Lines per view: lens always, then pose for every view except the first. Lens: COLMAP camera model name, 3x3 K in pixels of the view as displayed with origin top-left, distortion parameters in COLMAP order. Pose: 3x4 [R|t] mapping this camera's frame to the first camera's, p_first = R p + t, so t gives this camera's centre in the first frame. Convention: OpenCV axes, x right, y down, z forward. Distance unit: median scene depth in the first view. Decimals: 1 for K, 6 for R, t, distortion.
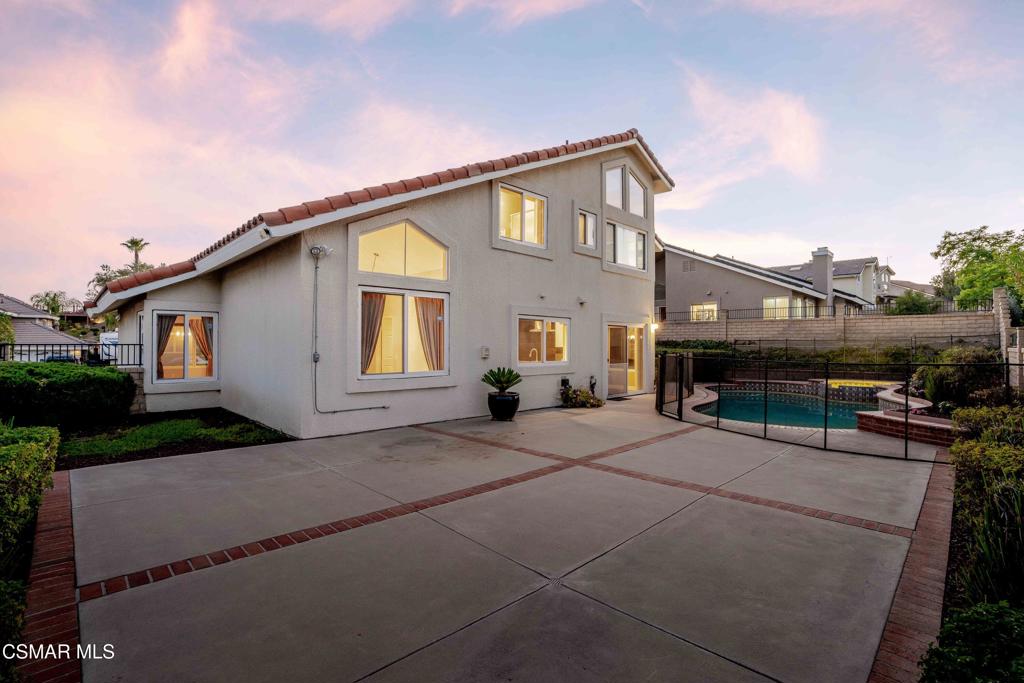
lens RADIAL K [[467.4, 0, 508.7], [0, 467.4, 340.6], [0, 0, 1]] dist [-0.071811, 0.023191]
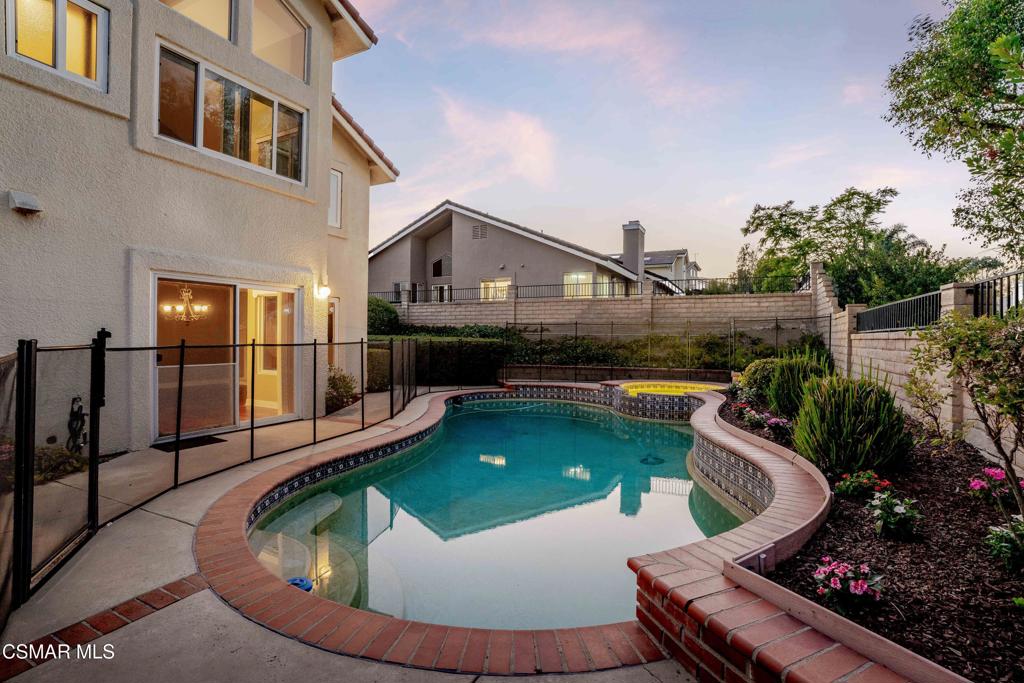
lens RADIAL K [[467.4, 0, 508.7], [0, 467.4, 340.6], [0, 0, 1]] dist [-0.071811, 0.023191]
pose [[0.948812, -0.001063, 0.315841, 0.272609], [-0.004914, 0.999824, 0.018125, 0.011232], [-0.315804, -0.018749, 0.948639, 0.340366]]
